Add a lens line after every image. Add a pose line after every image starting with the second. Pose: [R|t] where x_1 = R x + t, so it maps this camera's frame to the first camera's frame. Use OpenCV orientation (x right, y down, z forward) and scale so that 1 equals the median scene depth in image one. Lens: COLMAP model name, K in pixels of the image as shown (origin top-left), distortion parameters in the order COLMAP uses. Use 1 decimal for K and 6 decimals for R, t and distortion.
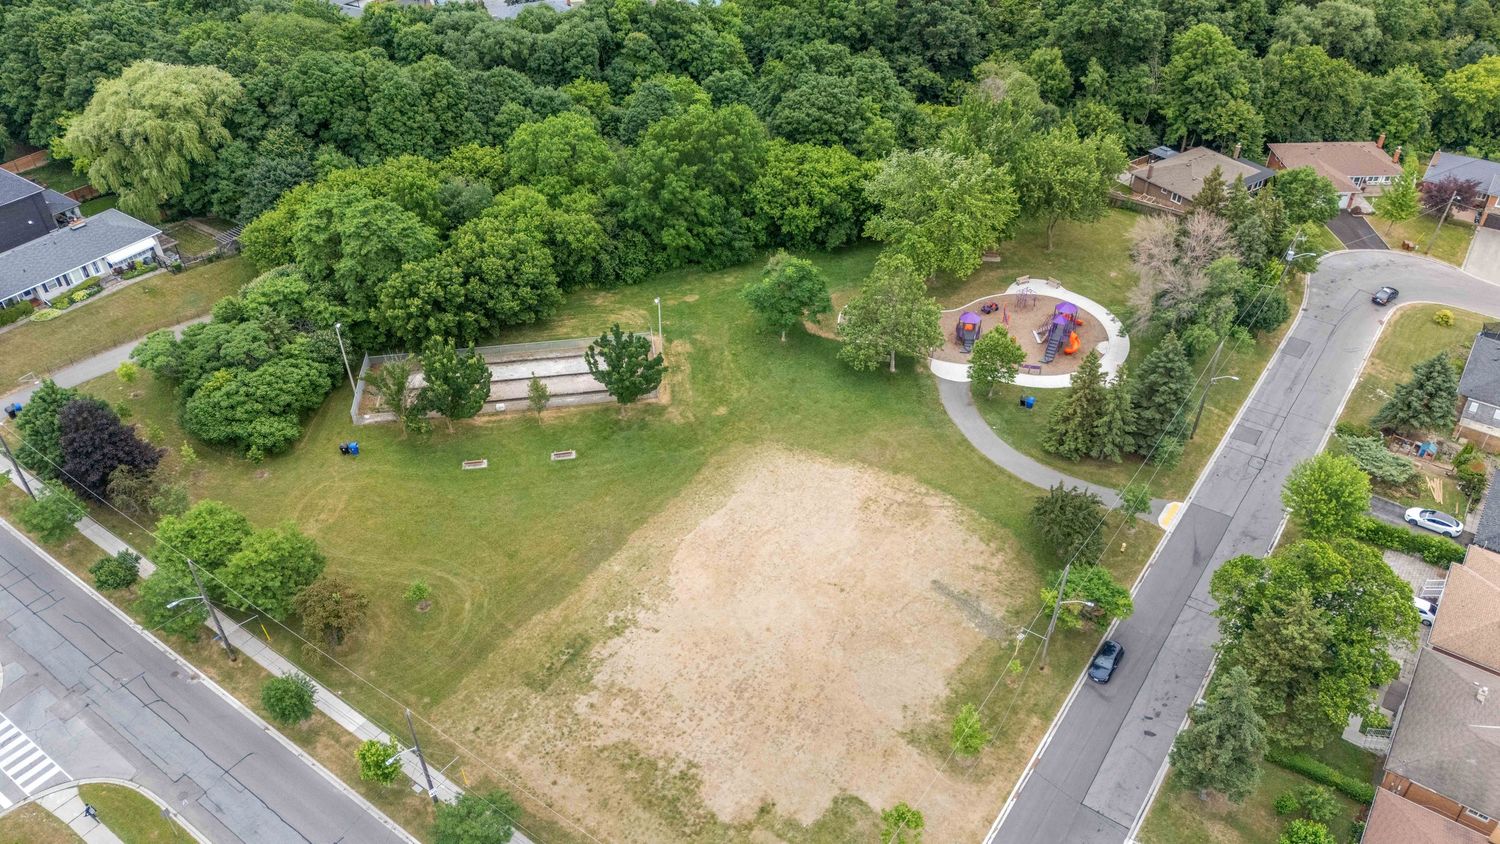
lens RADIAL K [[1093.2, 0, 751.4], [0, 1093.2, 427.2], [0, 0, 1]] dist [0.091188, -0.117260]
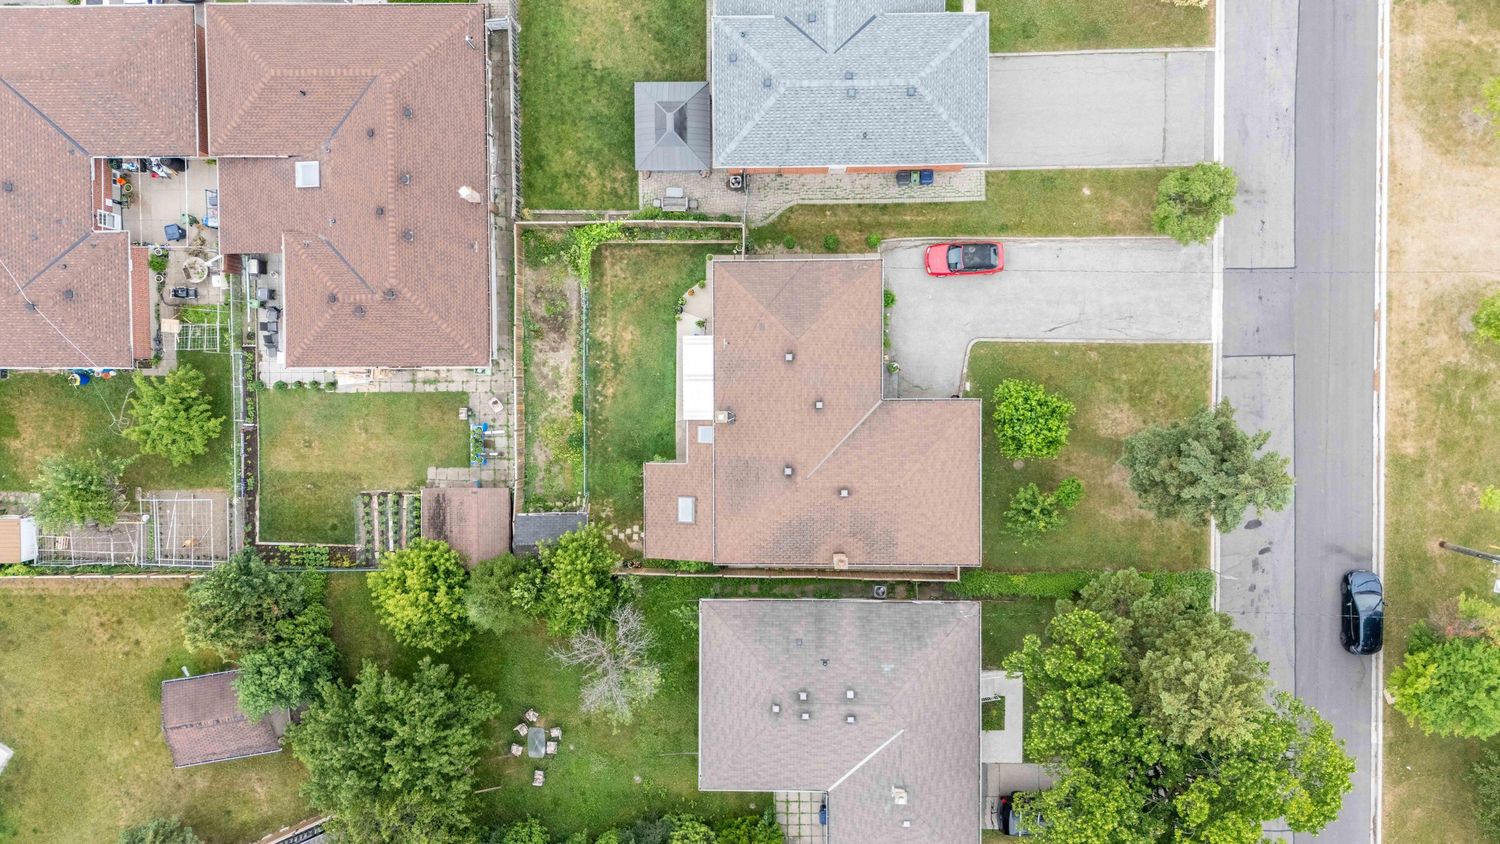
lens RADIAL K [[1119.9, 0, 764.4], [0, 1119.9, 419.2], [0, 0, 1]] dist [0.090835, -0.085274]
pose [[-0.811197, 0.582086, 0.056000, 0.489161], [-0.333804, -0.539553, 0.772953, -0.113144], [0.480140, 0.608324, 0.631987, 0.359350]]
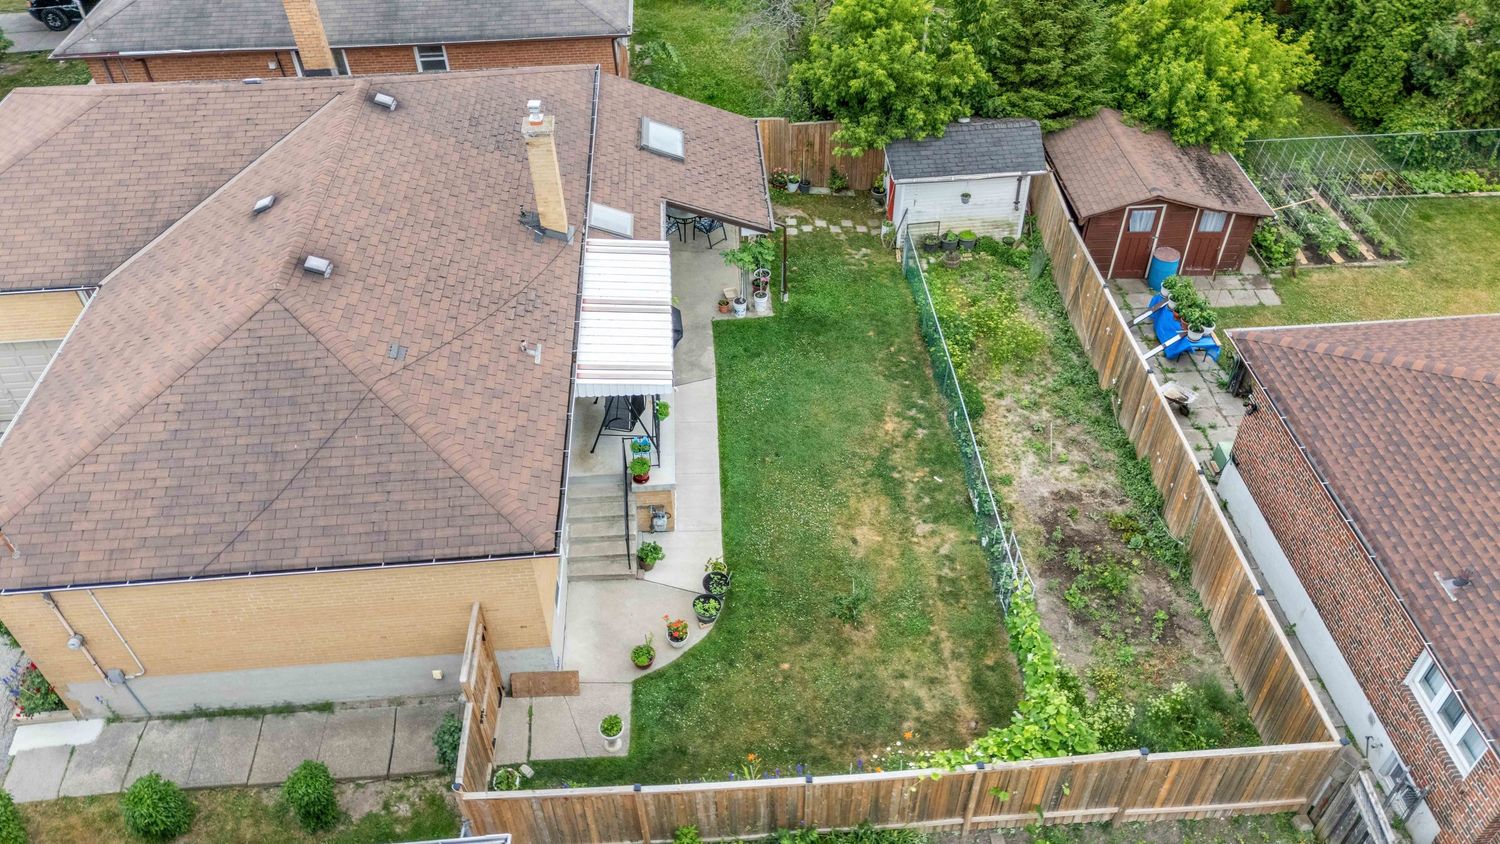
lens RADIAL K [[1093.2, 0, 751.4], [0, 1093.2, 427.2], [0, 0, 1]] dist [0.091188, -0.117260]
pose [[0.773070, -0.420462, 0.474947, 0.449268], [0.394863, 0.904975, 0.158440, 0.379899], [-0.496433, 0.065054, 0.865634, 0.523782]]
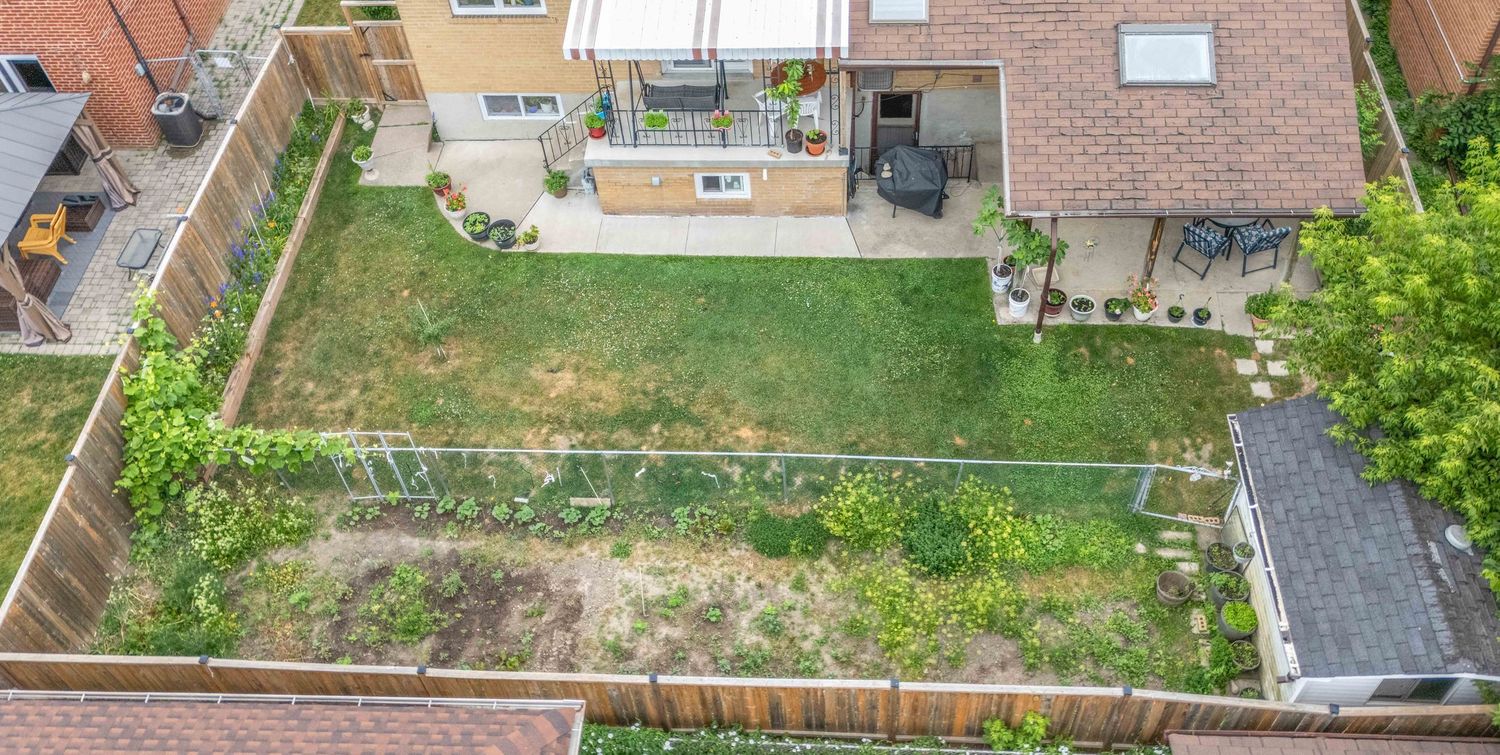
lens RADIAL K [[1270.5, 0, 764.4], [0, 1270.5, 365.3], [0, 0, 1]] dist [0.070476, -0.065947]
pose [[0.538366, 0.648490, -0.538166, 0.693454], [-0.494271, 0.760222, 0.421614, 0.334012], [0.682538, 0.039017, 0.729808, 0.570516]]
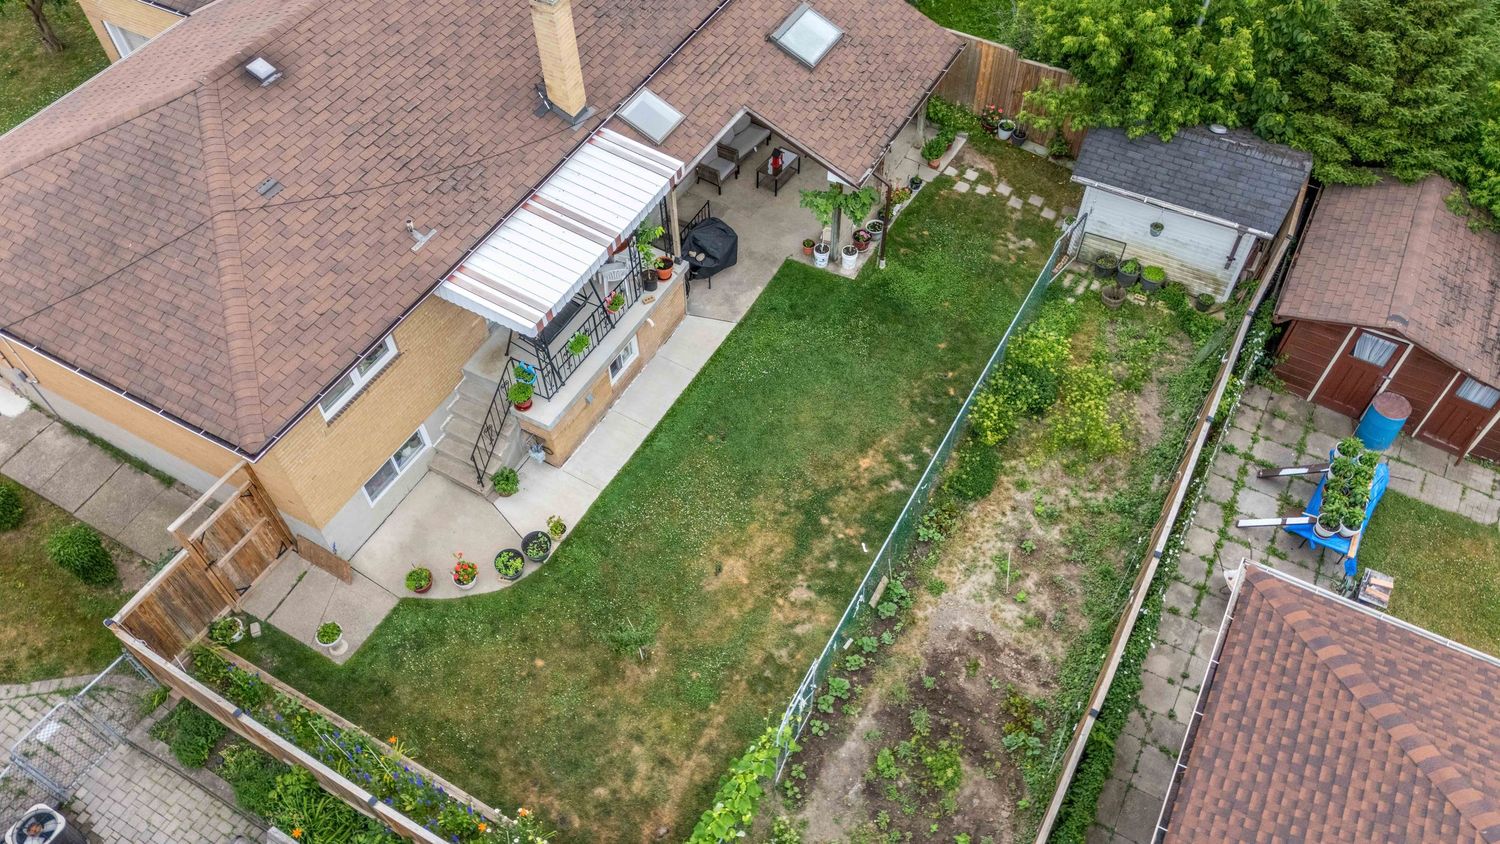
lens RADIAL K [[1100.5, 0, 750.5], [0, 1100.5, 424.3], [0, 0, 1]] dist [0.077056, -0.073311]
pose [[0.993446, -0.083901, 0.077621, 0.551854], [0.064531, 0.972226, 0.224973, 0.376029], [-0.094340, -0.218489, 0.971268, 0.523644]]
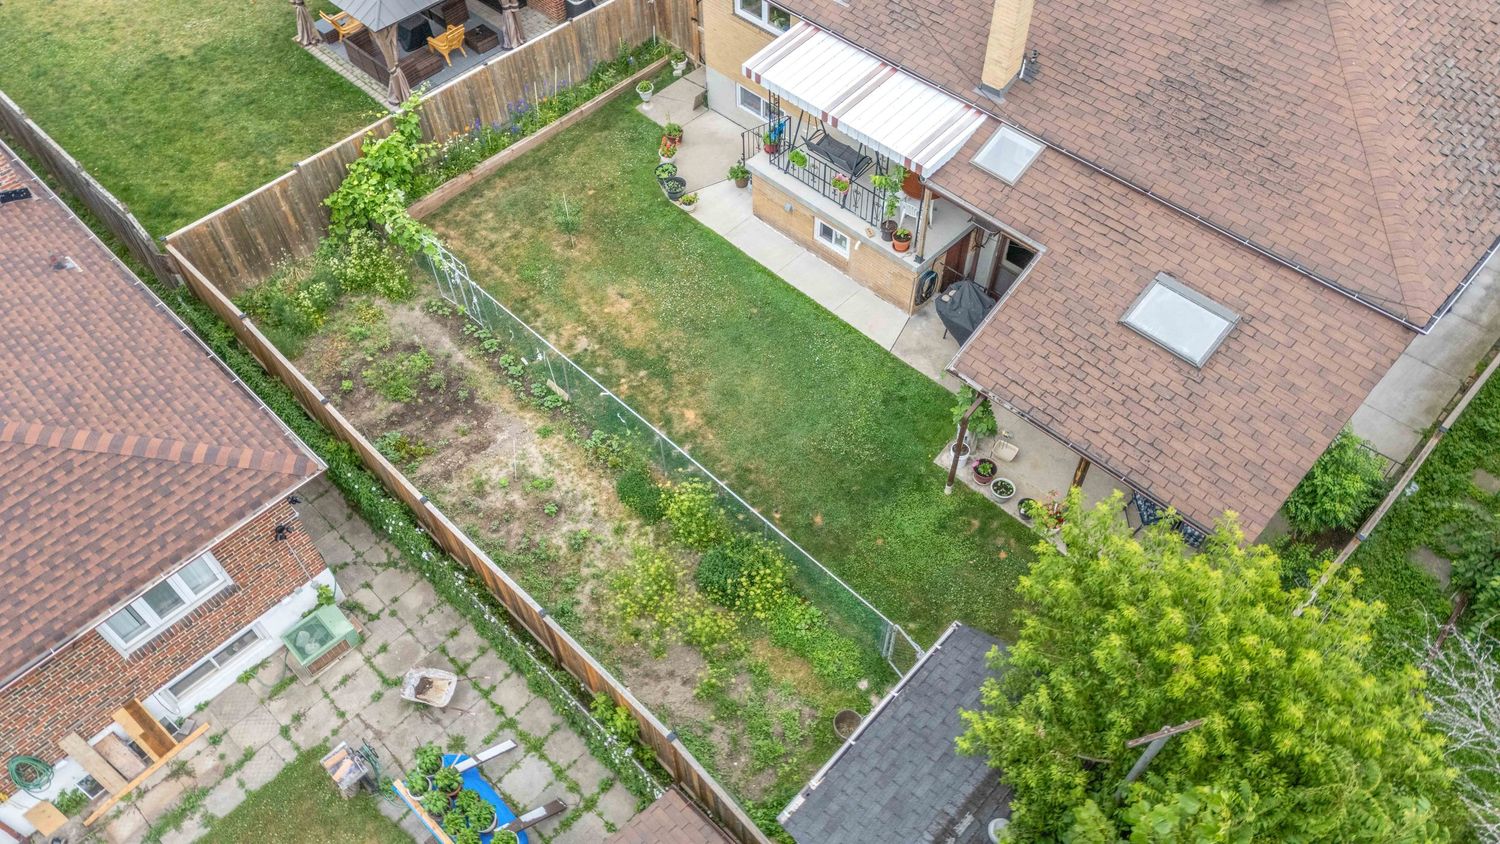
lens RADIAL K [[1091.6, 0, 750.0], [0, 1091.6, 422.0], [0, 0, 1]] dist [0.063995, -0.047628]
pose [[-0.148106, 0.792200, -0.592016, 0.713002], [-0.601141, 0.403223, 0.689957, 0.278178], [0.785299, 0.458072, 0.416504, 0.640516]]
